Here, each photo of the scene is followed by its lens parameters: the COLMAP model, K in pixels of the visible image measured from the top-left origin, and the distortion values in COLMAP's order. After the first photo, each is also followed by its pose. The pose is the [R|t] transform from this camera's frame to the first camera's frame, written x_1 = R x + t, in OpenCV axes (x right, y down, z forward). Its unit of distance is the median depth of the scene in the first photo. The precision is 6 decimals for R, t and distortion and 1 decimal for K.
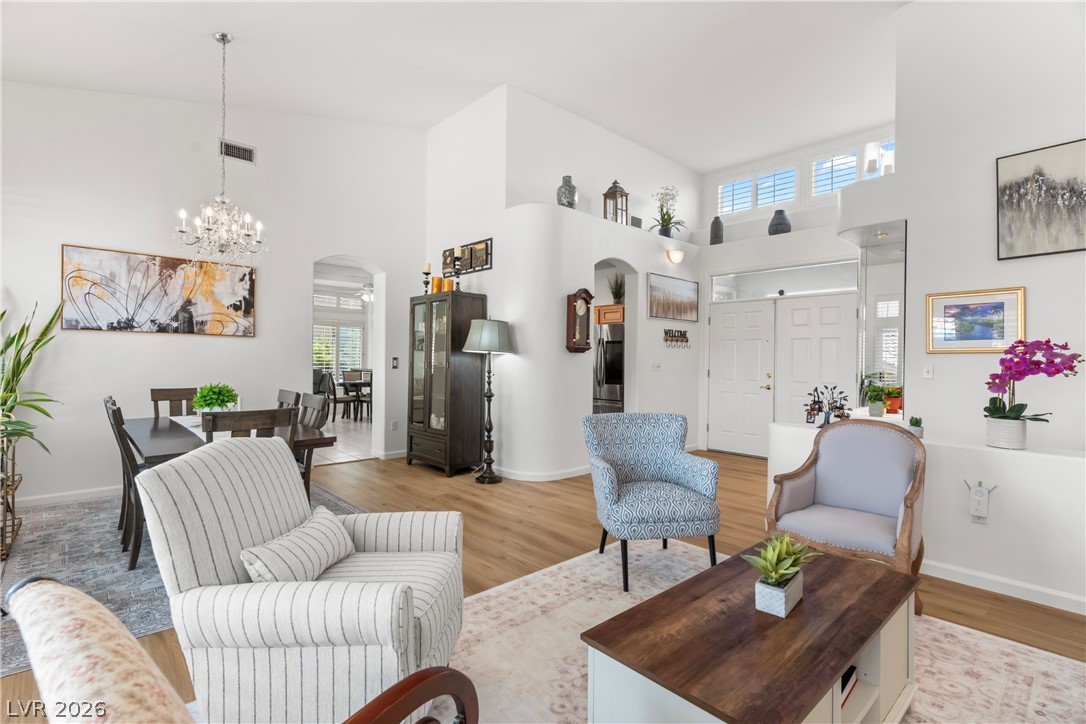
lens RADIAL K [[516.0, 0, 542.2], [0, 516.0, 362.0], [0, 0, 1]] dist [-0.001740, 0.001682]
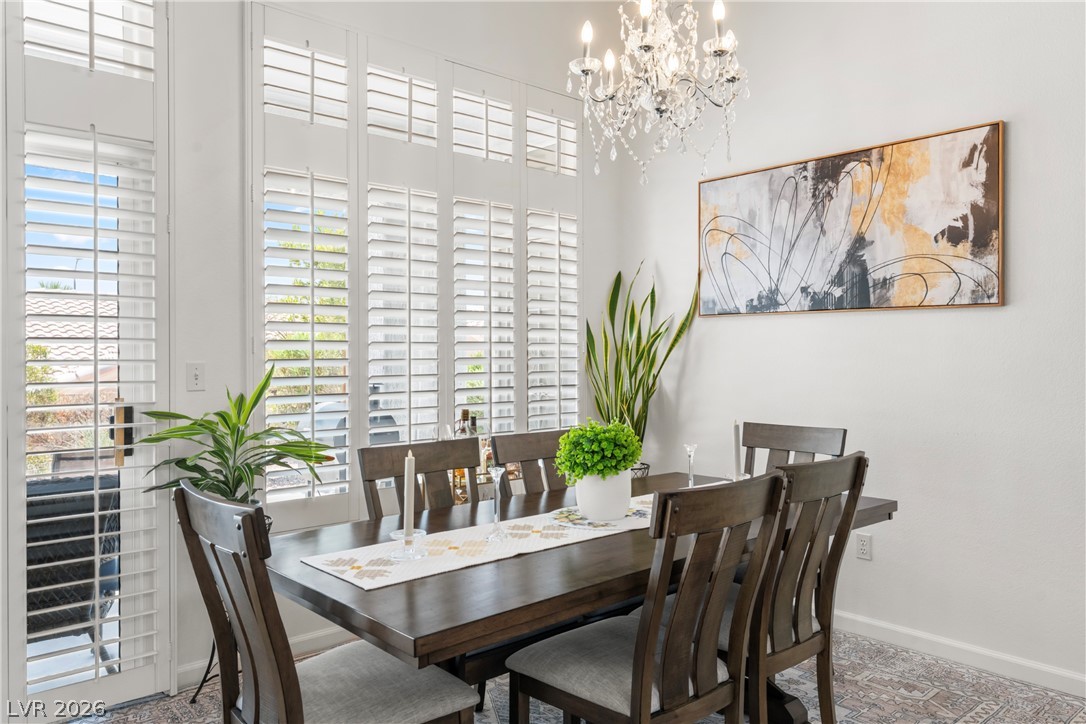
lens RADIAL K [[779.0, 0, 542.8], [0, 779.0, 357.2], [0, 0, 1]] dist [0.000368, 0.002420]
pose [[-0.020488, -0.011123, -0.999728, 0.019553], [-0.007105, 0.999914, -0.010979, -0.002148], [0.999765, 0.006878, -0.020565, 0.737686]]
